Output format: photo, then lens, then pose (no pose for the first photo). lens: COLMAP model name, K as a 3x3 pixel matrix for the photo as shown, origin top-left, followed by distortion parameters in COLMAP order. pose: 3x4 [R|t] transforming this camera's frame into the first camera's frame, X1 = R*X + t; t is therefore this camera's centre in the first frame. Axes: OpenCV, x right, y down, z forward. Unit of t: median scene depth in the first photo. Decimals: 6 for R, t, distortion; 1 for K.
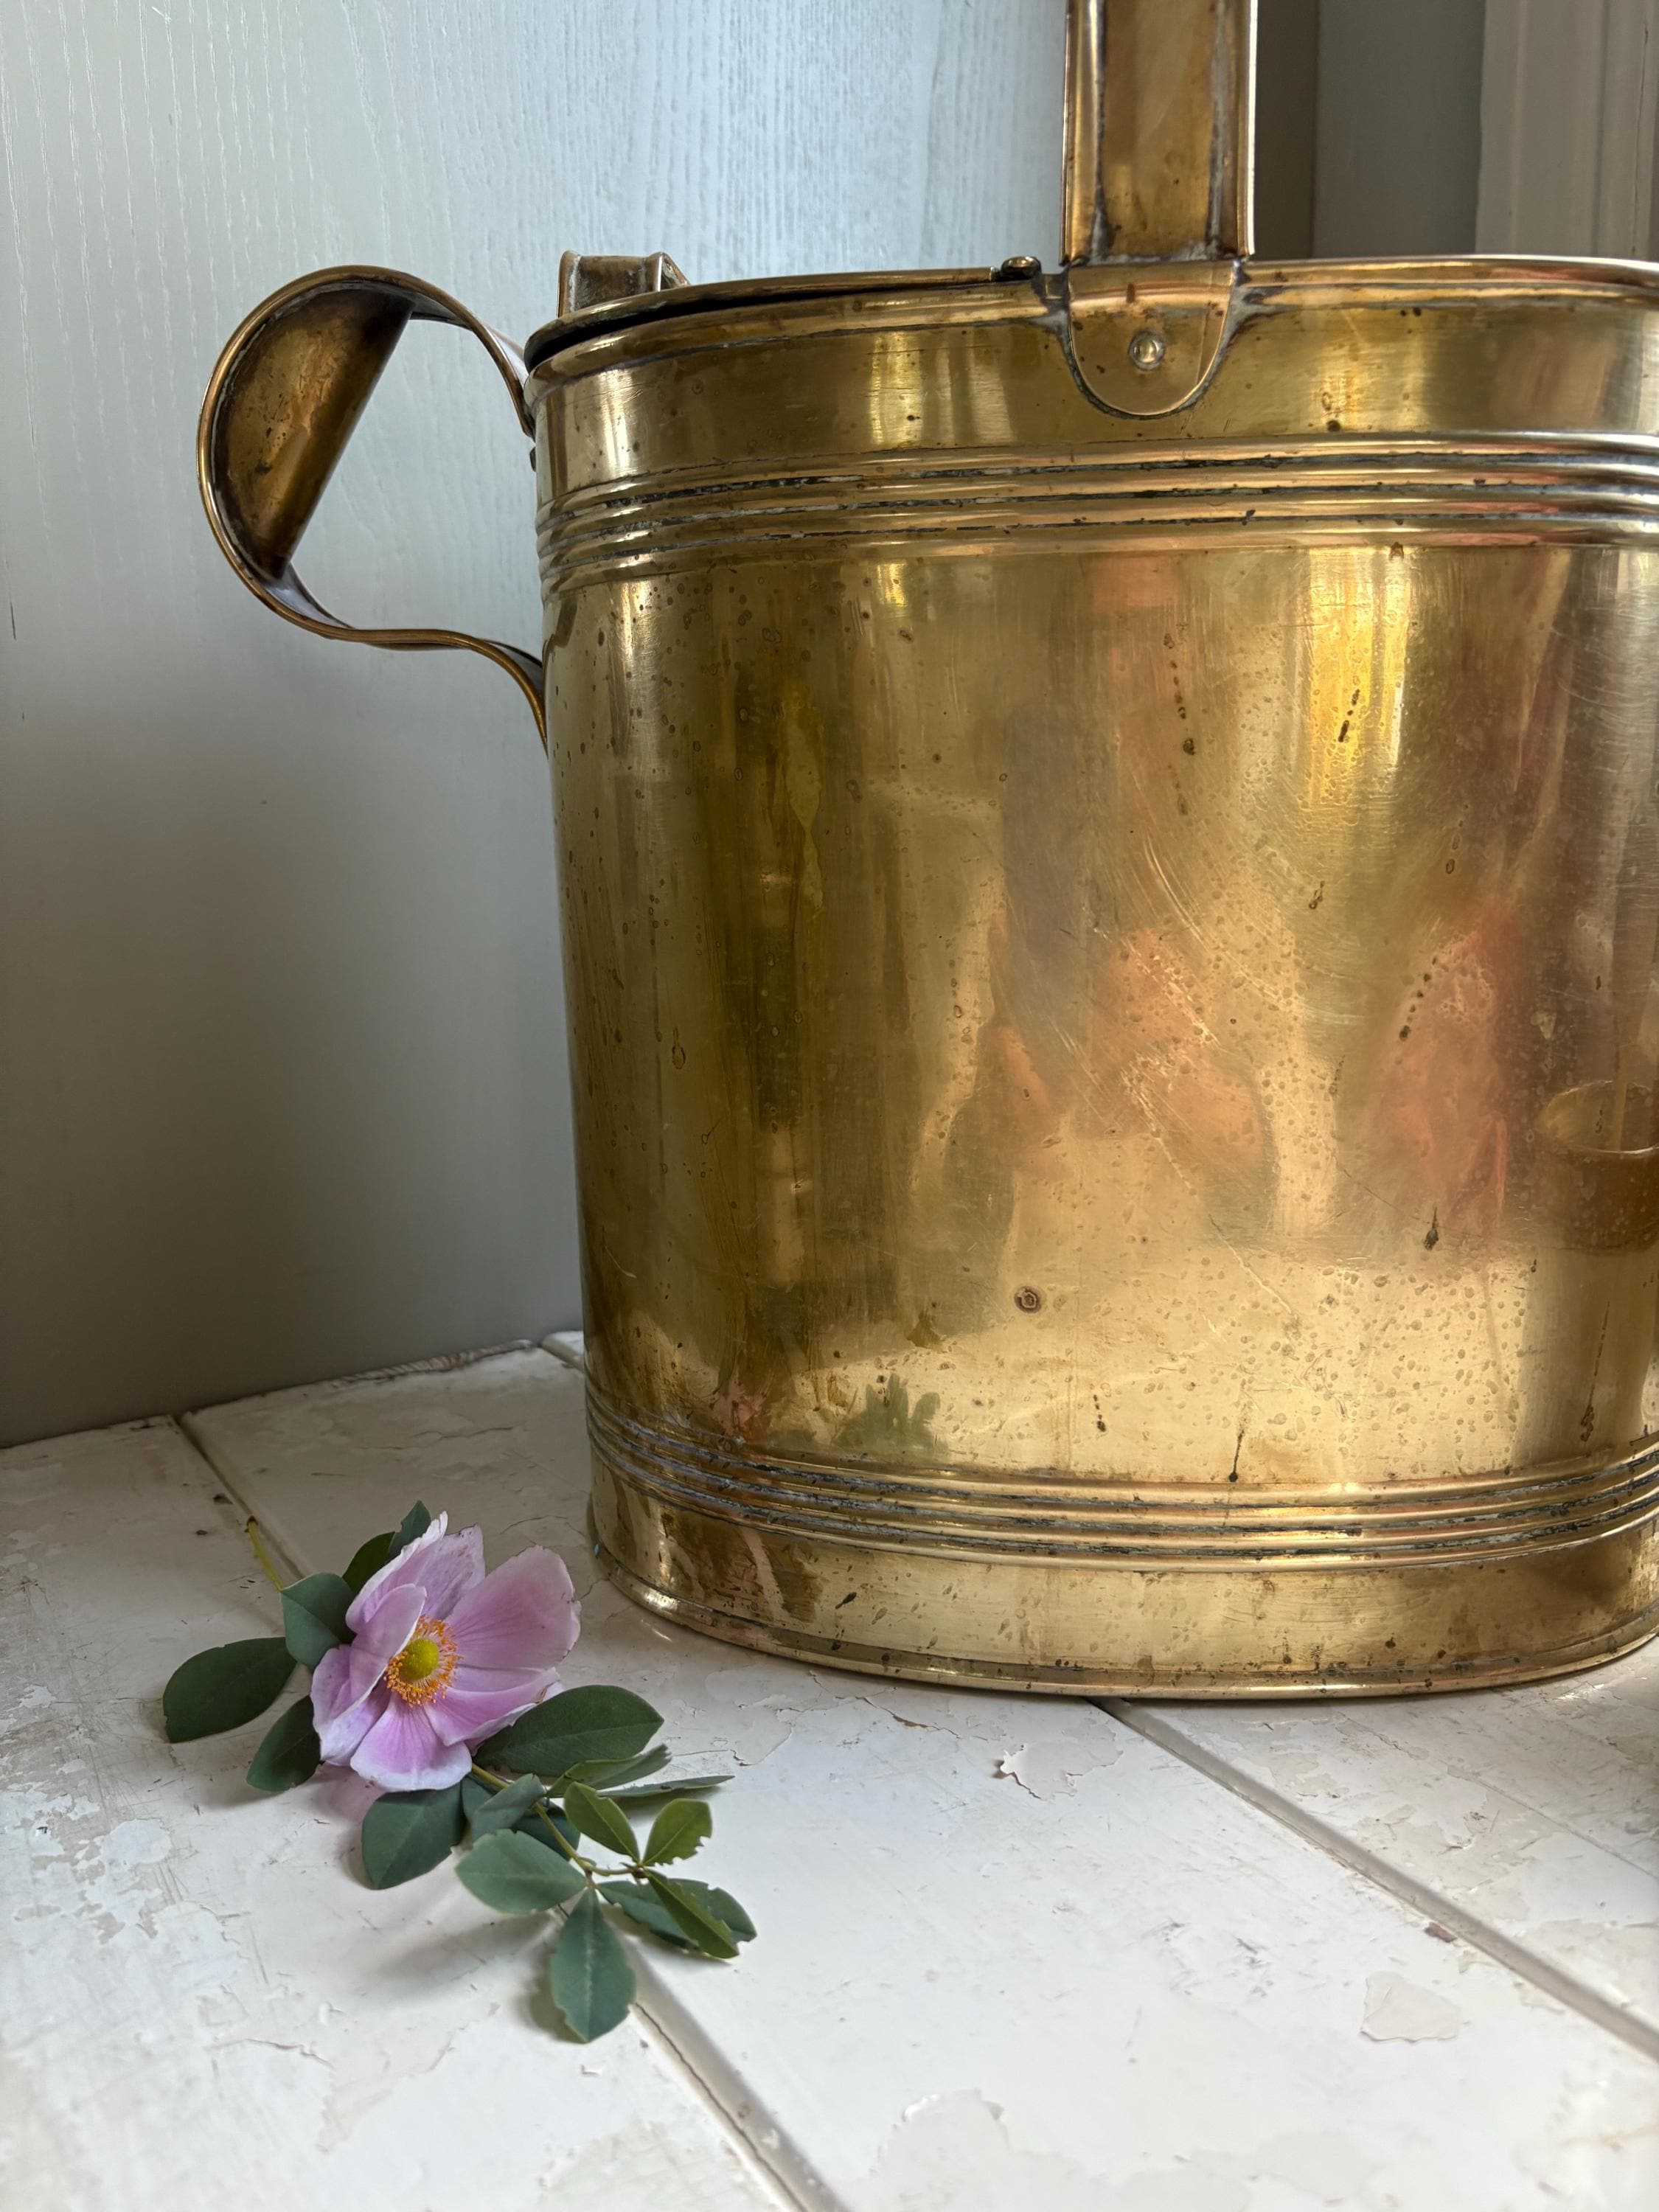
lens RADIAL K [[1724.9, 0, 829.5], [0, 1724.9, 1106.0], [0, 0, 1]] dist [-0.029245, 0.037080]
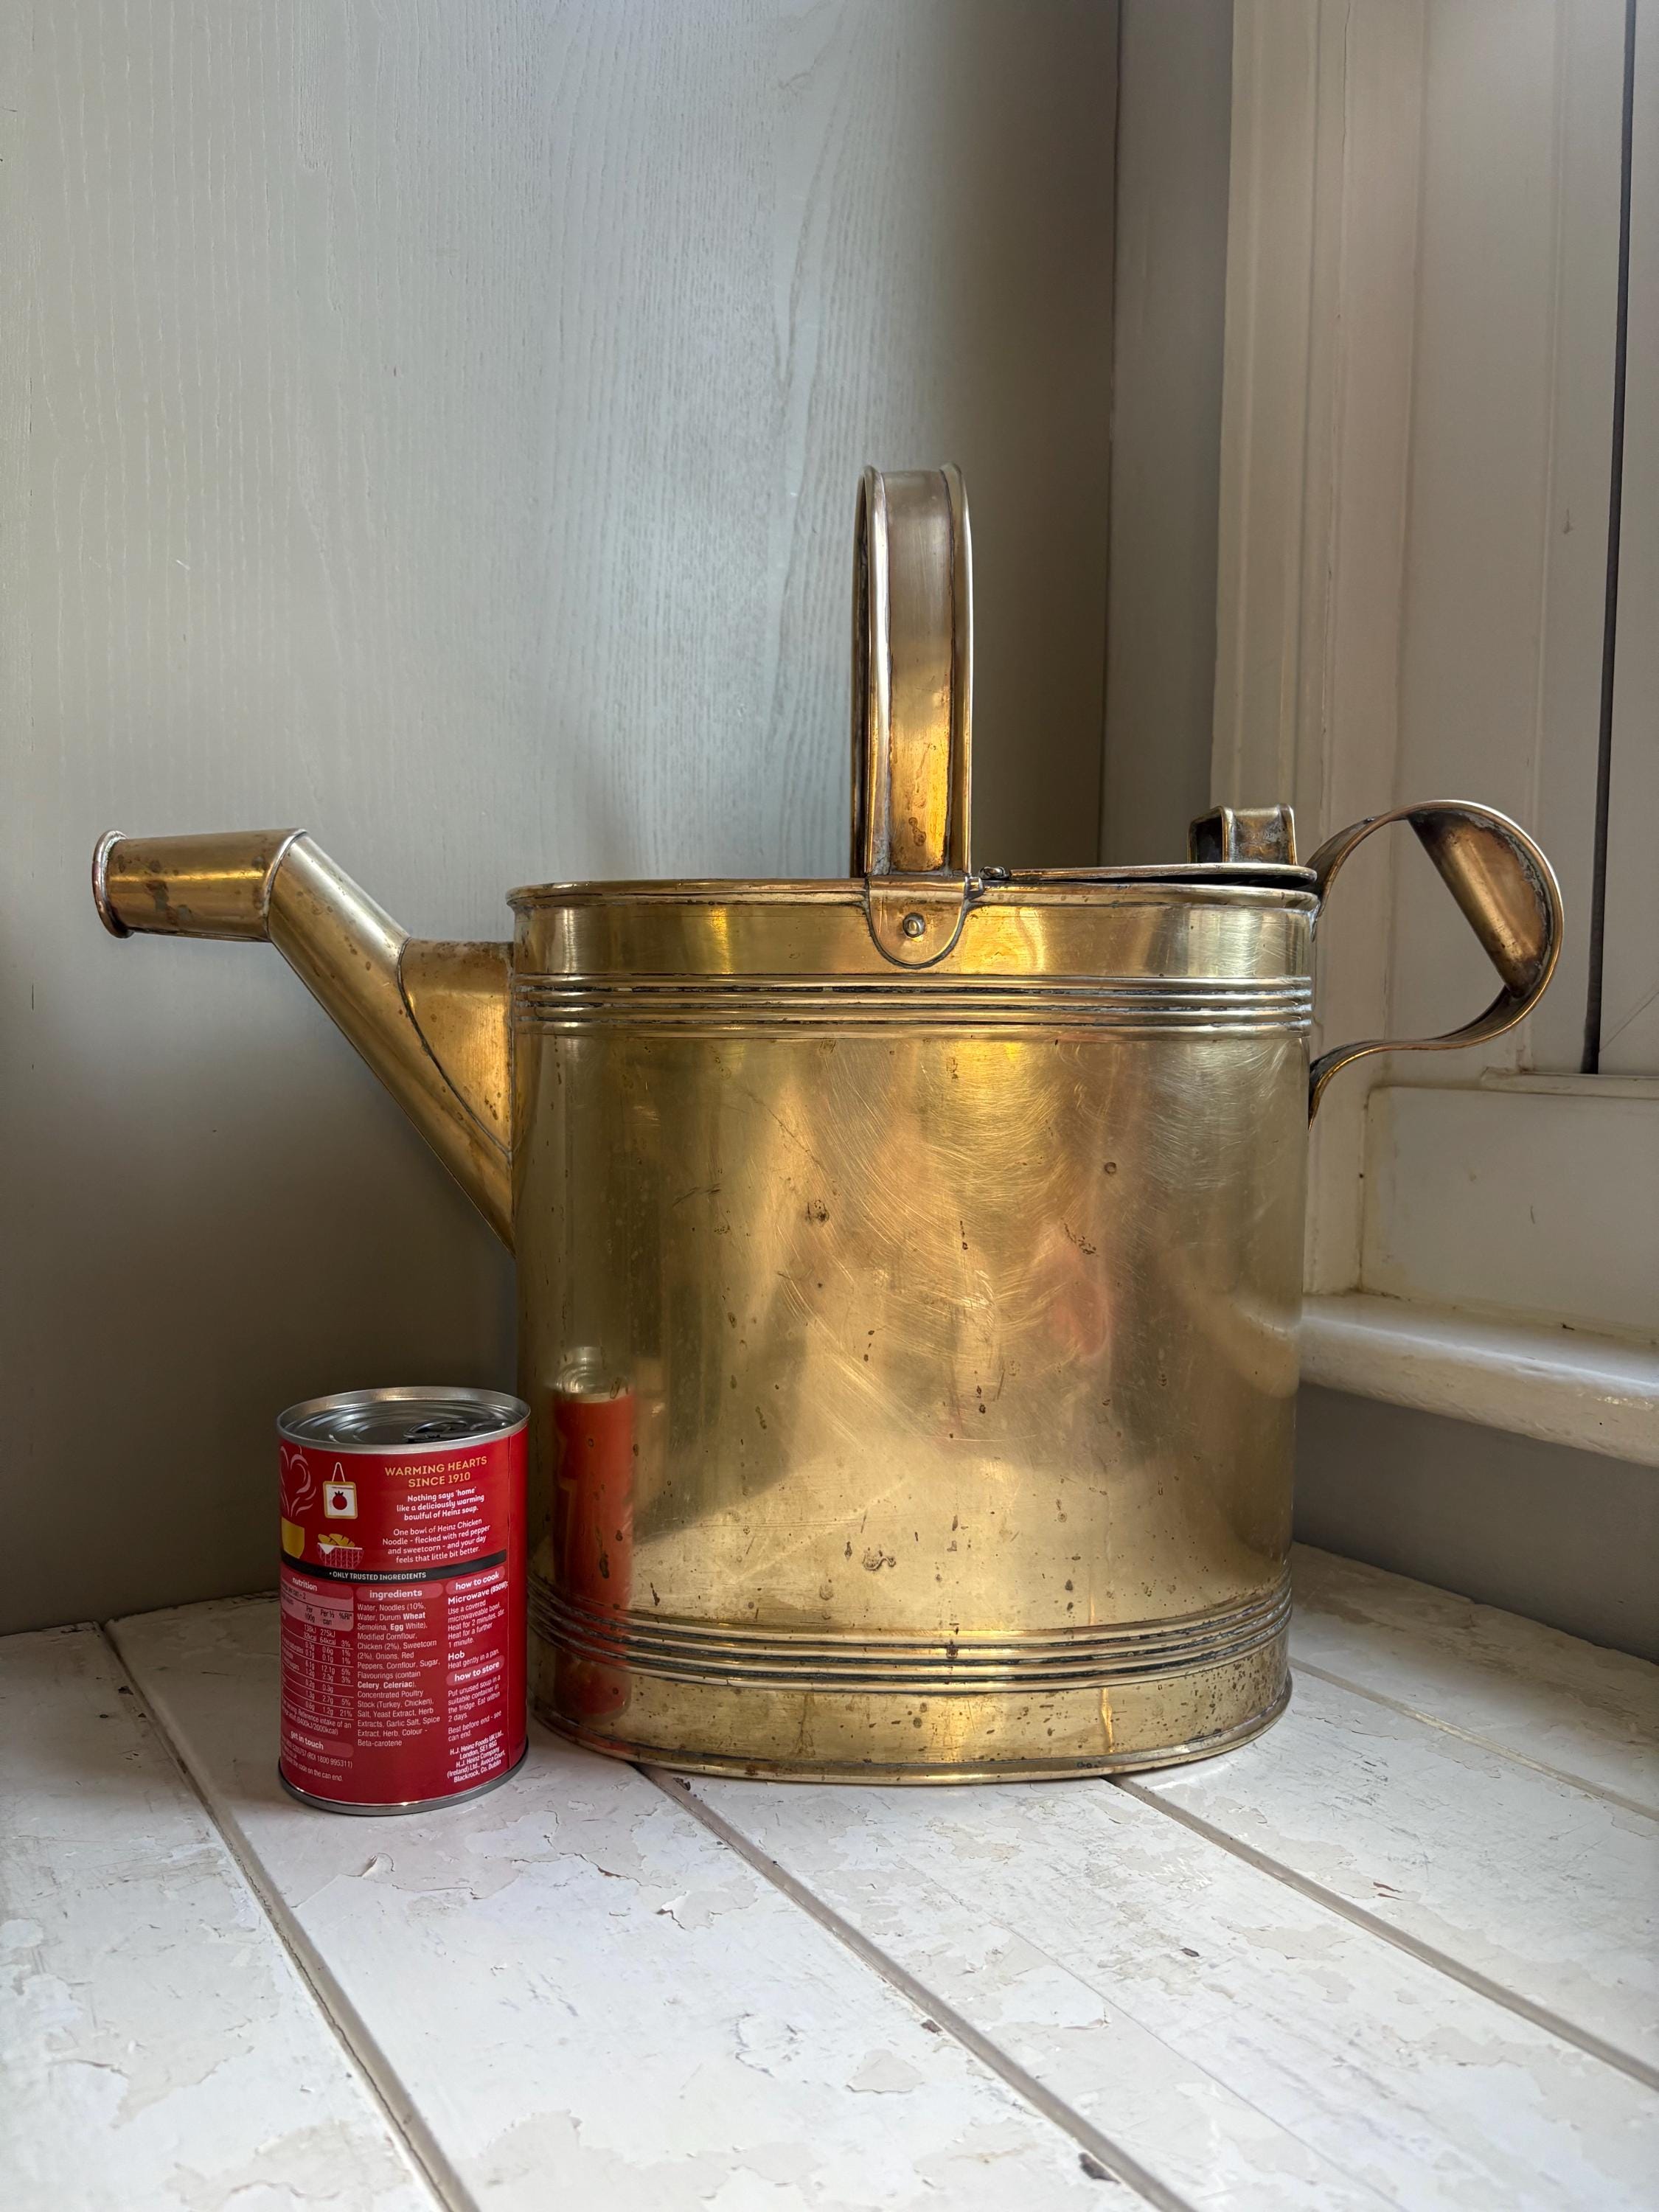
lens RADIAL K [[1711.6, 0, 864.2], [0, 1711.6, 1106.2], [0, 0, 1]] dist [0.003154, -0.004708]
pose [[0.999260, 0.037203, 0.009755, 0.168099], [-0.035647, 0.991095, -0.128296, -0.058382], [-0.014441, 0.127854, 0.991688, -0.328580]]
